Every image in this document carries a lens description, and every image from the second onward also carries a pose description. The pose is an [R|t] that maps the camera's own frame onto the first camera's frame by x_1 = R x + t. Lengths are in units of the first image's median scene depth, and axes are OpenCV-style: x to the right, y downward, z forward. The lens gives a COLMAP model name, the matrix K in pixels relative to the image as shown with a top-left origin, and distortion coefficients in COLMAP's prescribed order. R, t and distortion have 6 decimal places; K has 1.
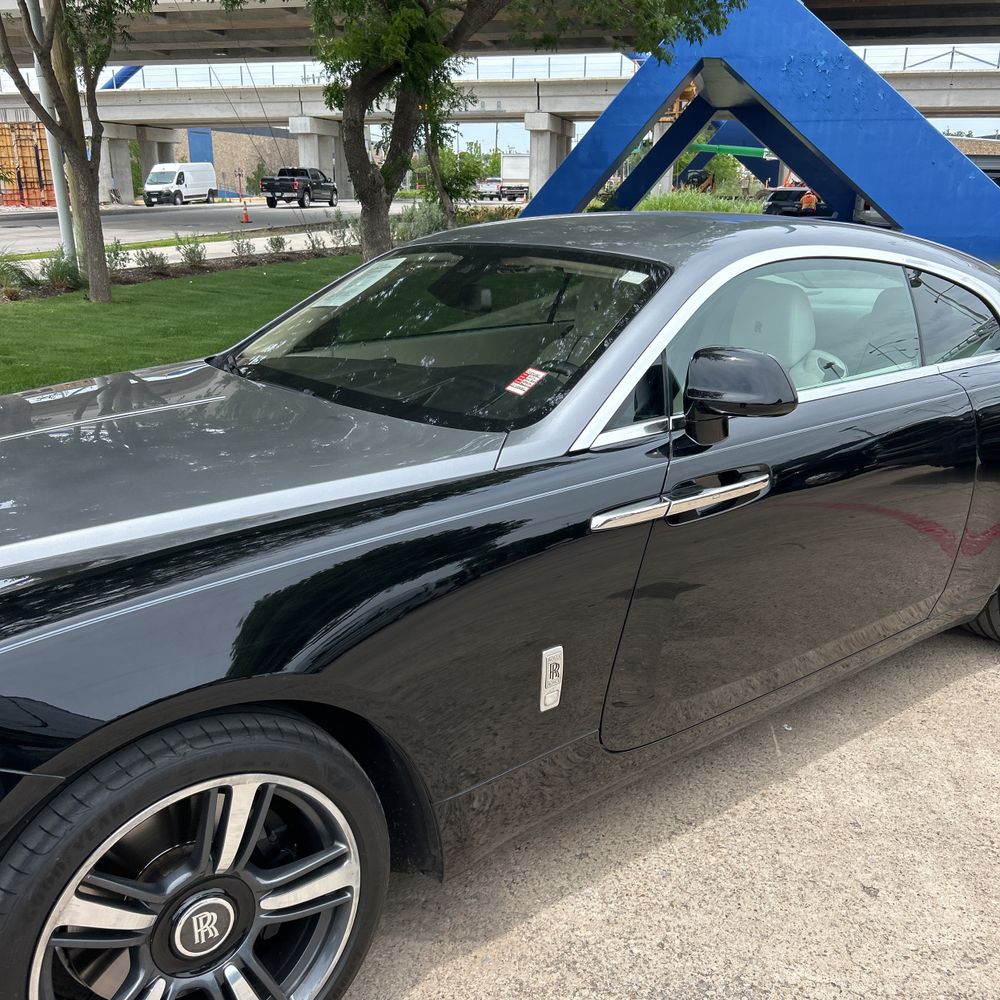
lens RADIAL K [[1008.8, 0, 495.2], [0, 1008.8, 510.9], [0, 0, 1]] dist [0.011107, 0.000000]
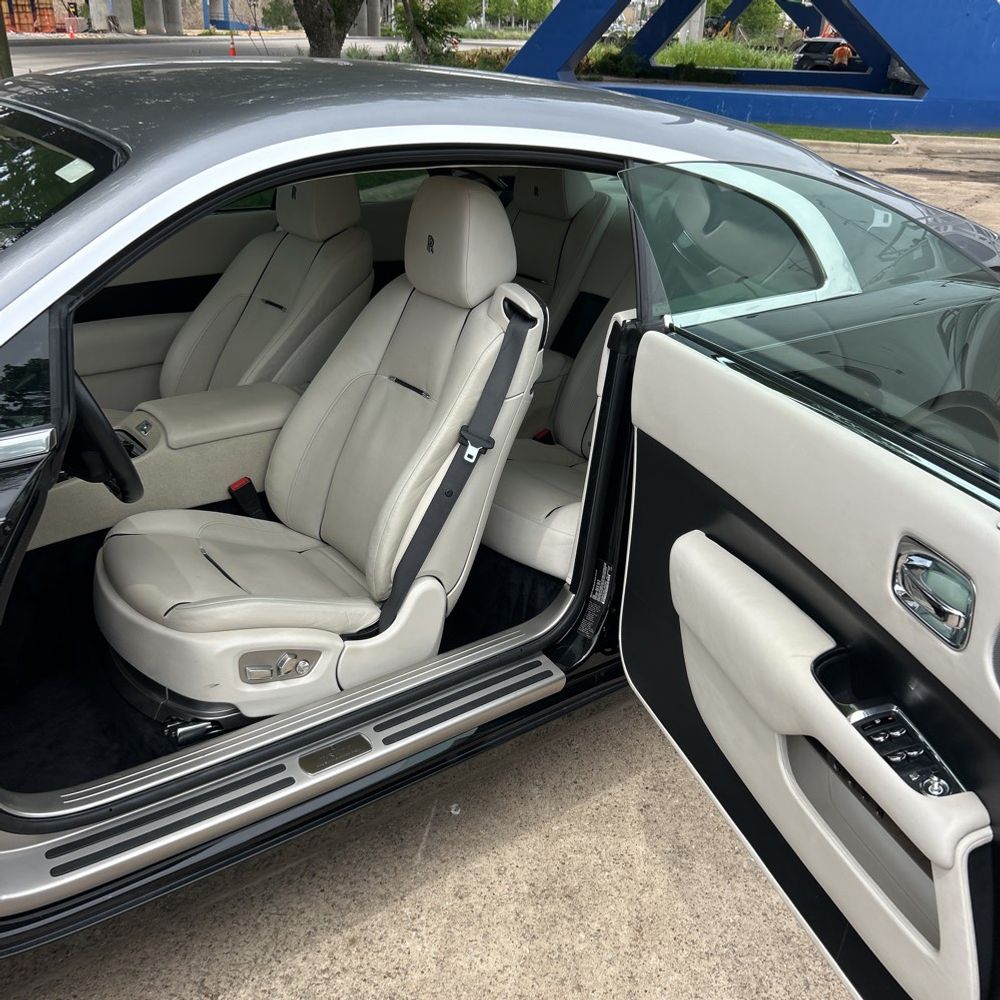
lens RADIAL K [[1008.8, 0, 504.2], [0, 1008.8, 497.7], [0, 0, 1]] dist [0.011107, 0.000000]
pose [[0.999229, 0.038027, -0.009758, 0.054072], [-0.036514, 0.991509, 0.124803, -0.016700], [0.014421, -0.124351, 0.992134, 0.051628]]
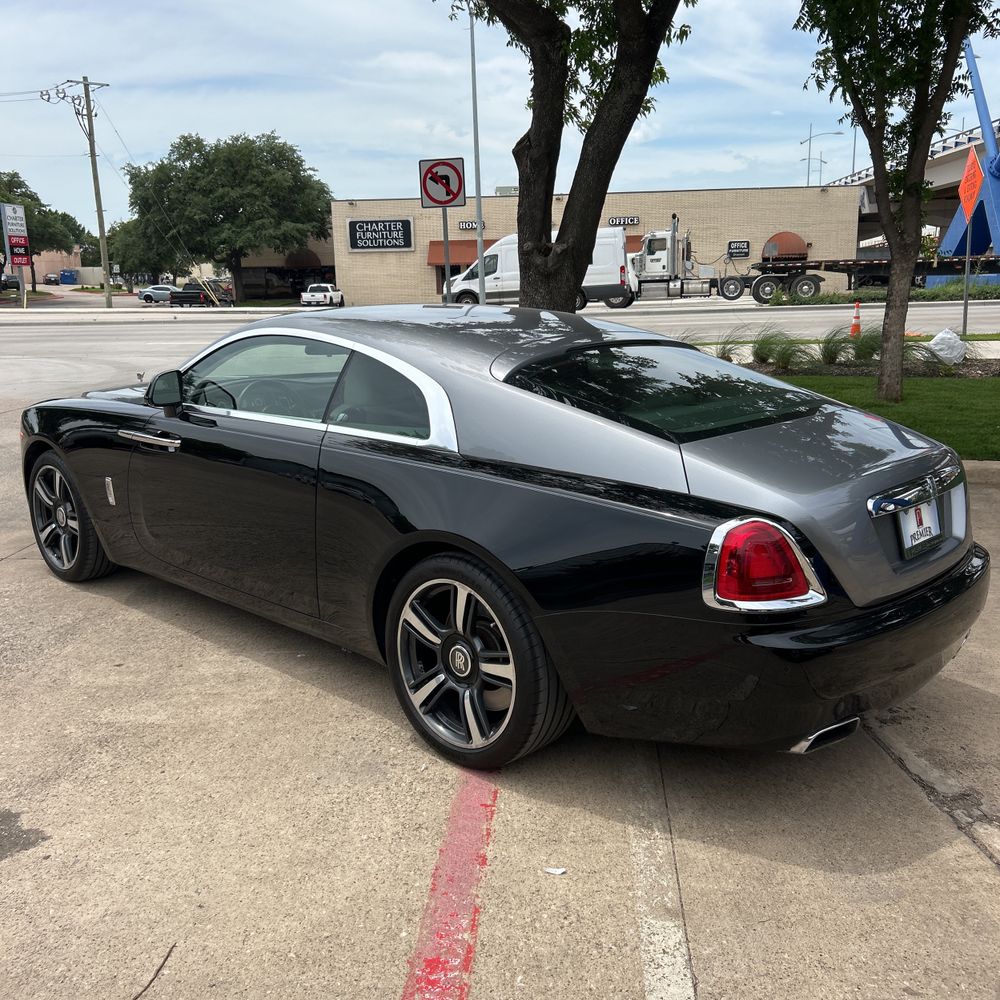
lens RADIAL K [[1008.8, 0, 505.8], [0, 1008.8, 504.3], [0, 0, 1]] dist [0.011107, 0.000000]
pose [[0.149187, 0.220714, -0.963861, 0.280684], [-0.274762, 0.945635, 0.174013, -0.053968], [0.949868, 0.238872, 0.201720, 0.156615]]
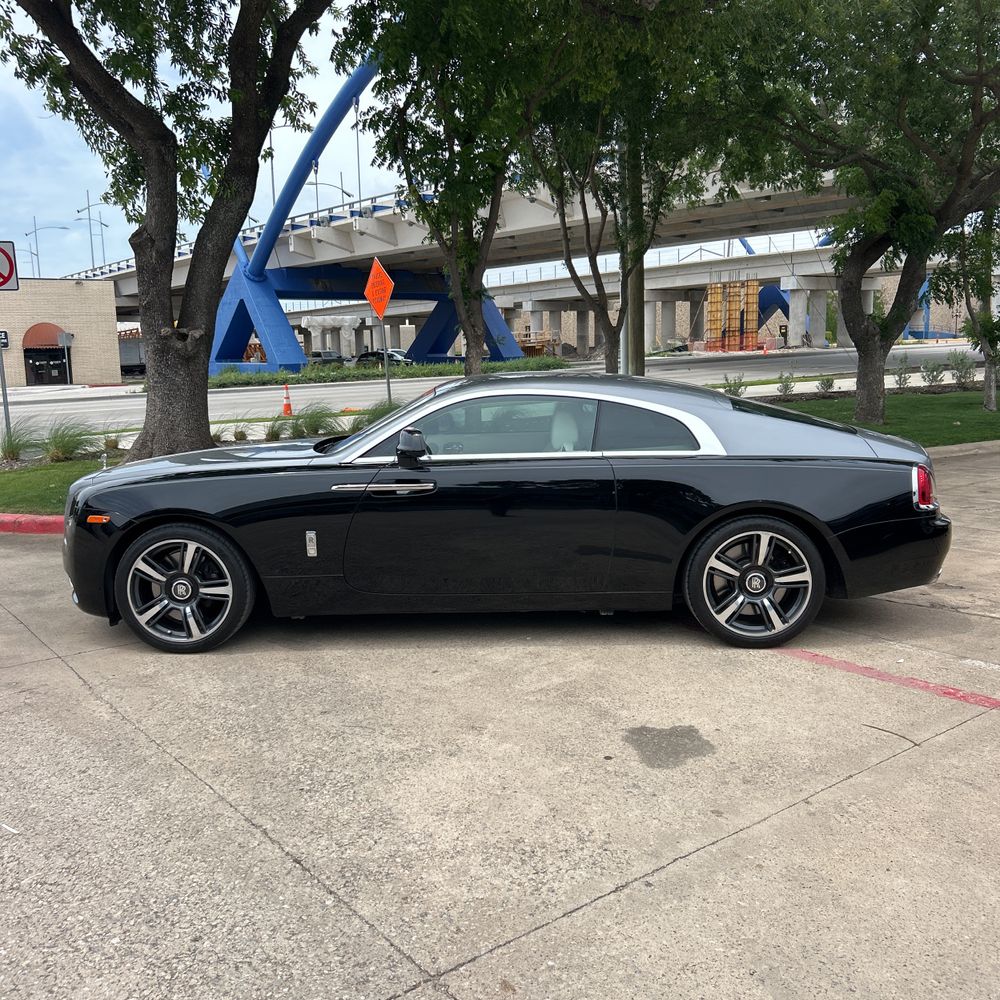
lens RADIAL K [[1008.8, 0, 497.2], [0, 1008.8, 495.1], [0, 0, 1]] dist [0.011107, 0.000000]
pose [[0.776804, 0.076967, -0.625022, 0.232261], [-0.168021, 0.981855, -0.087915, 0.021215], [0.606914, 0.173310, 0.775641, -0.088252]]
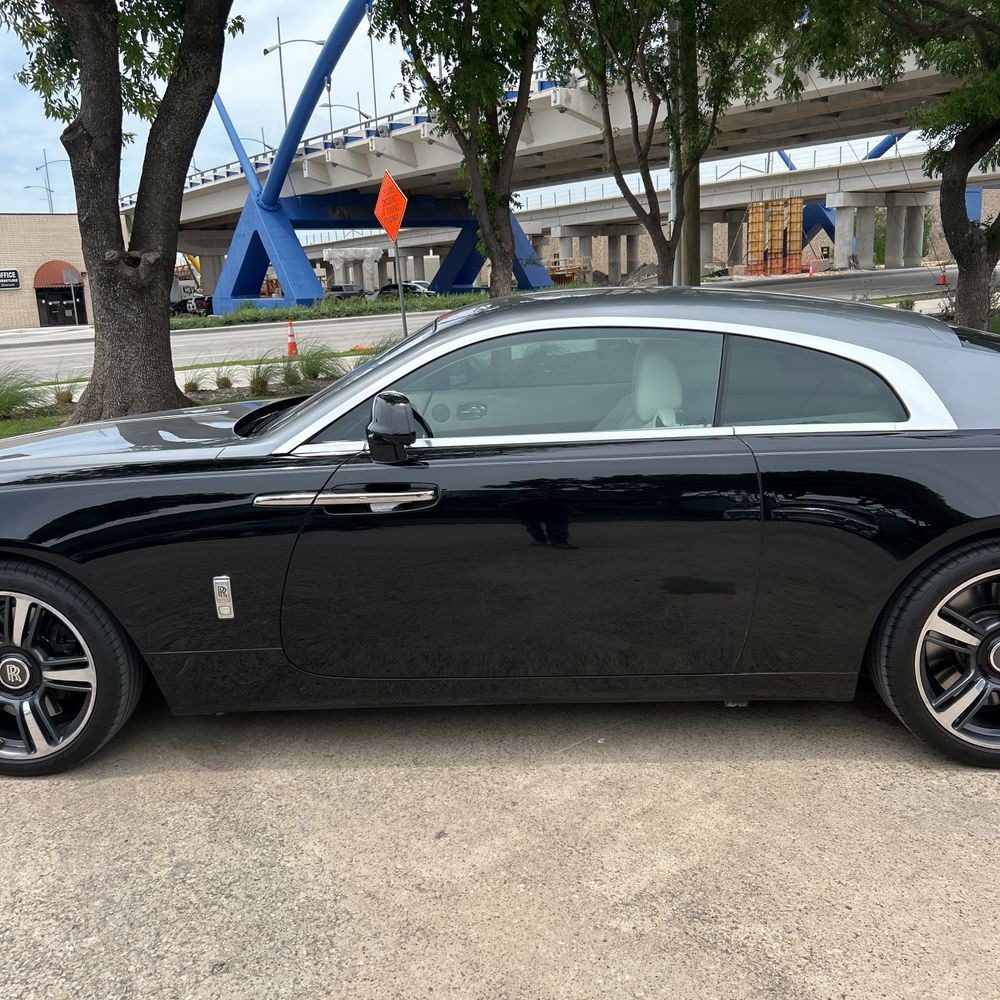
lens RADIAL K [[1008.8, 0, 492.1], [0, 1008.8, 508.4], [0, 0, 1]] dist [0.011107, 0.000000]
pose [[0.756278, 0.115104, -0.644045, 0.148180], [-0.154417, 0.987994, -0.004751, -0.002567], [0.635766, 0.103044, 0.764972, 0.007597]]
